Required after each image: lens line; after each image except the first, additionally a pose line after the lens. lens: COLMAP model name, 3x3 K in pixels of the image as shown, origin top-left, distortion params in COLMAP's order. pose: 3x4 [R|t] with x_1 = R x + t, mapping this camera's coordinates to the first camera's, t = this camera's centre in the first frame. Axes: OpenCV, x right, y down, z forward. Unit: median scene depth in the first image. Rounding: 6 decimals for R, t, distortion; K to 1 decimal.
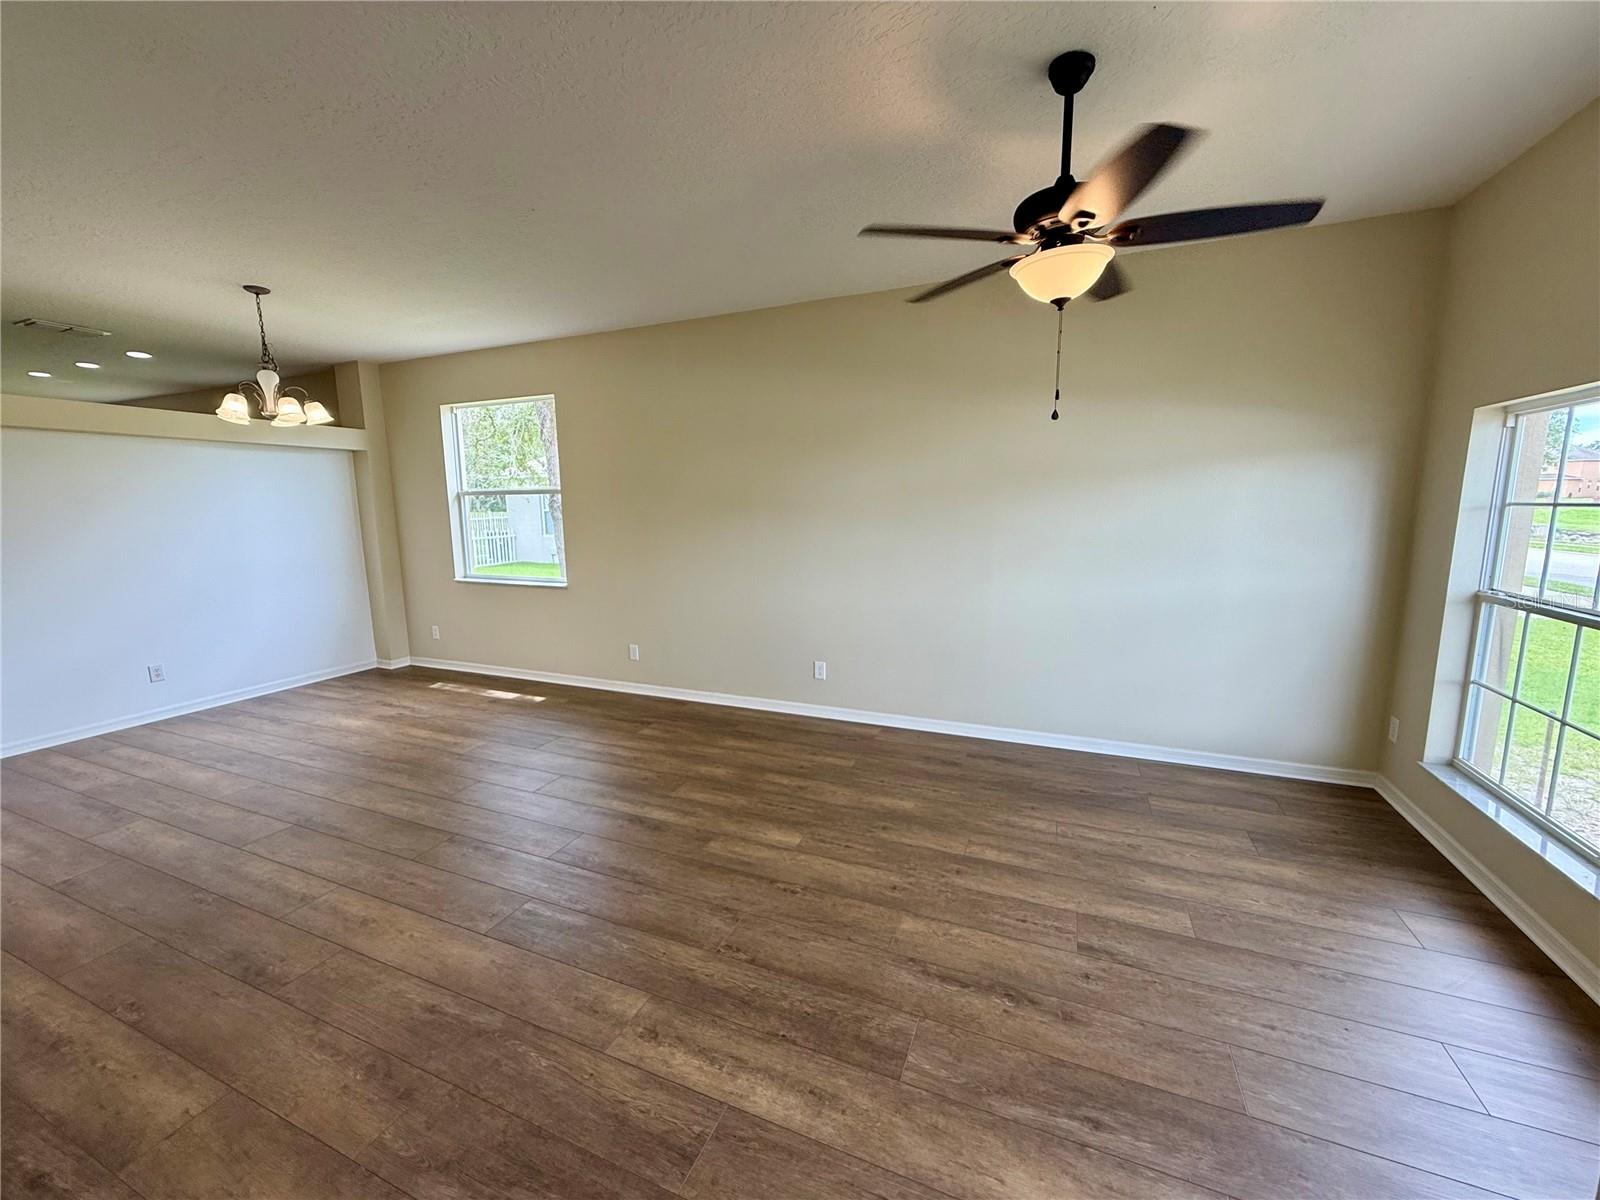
lens RADIAL K [[632.4, 0, 802.3], [0, 632.4, 598.3], [0, 0, 1]] dist [0.000257, 0.000631]
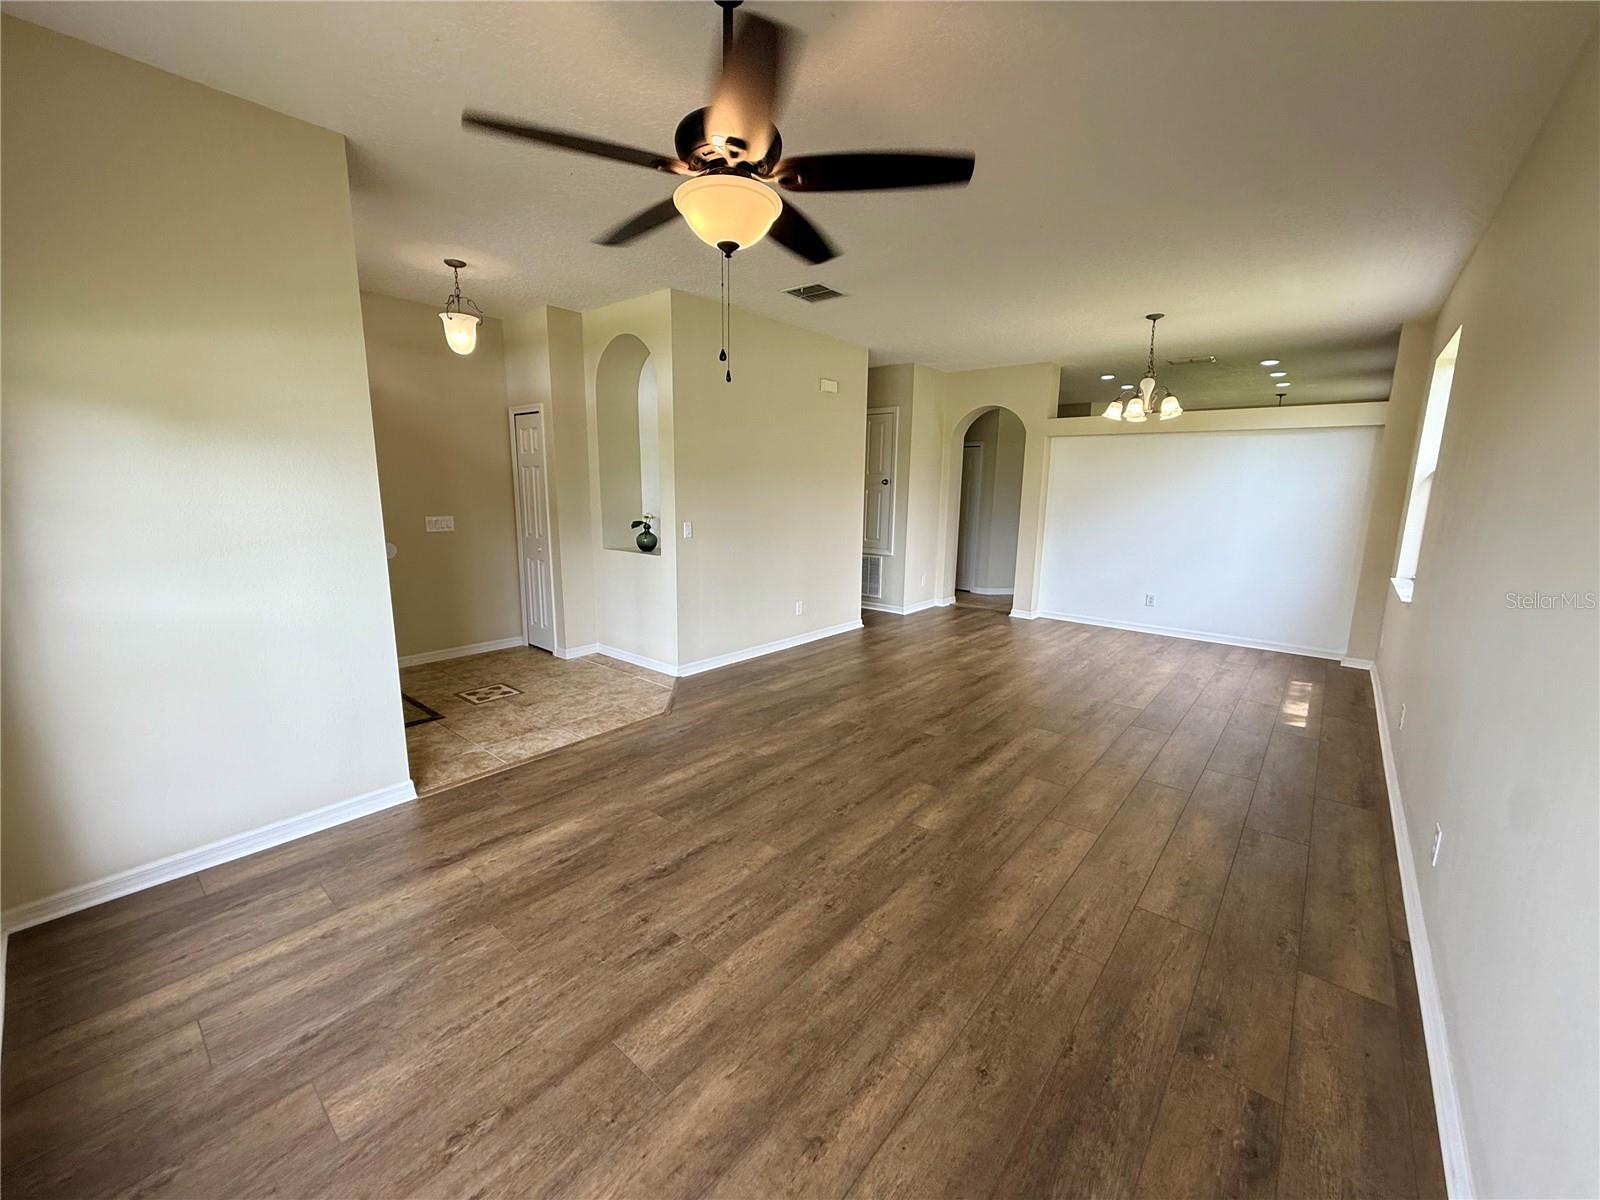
lens RADIAL K [[632.4, 0, 794.1], [0, 632.4, 597.2], [0, 0, 1]] dist [0.000257, 0.000631]
pose [[-0.301434, 0.177065, -0.936902, 1.035943], [-0.155434, 0.960337, 0.231503, -0.173026], [0.940732, 0.215410, -0.261957, 1.133667]]
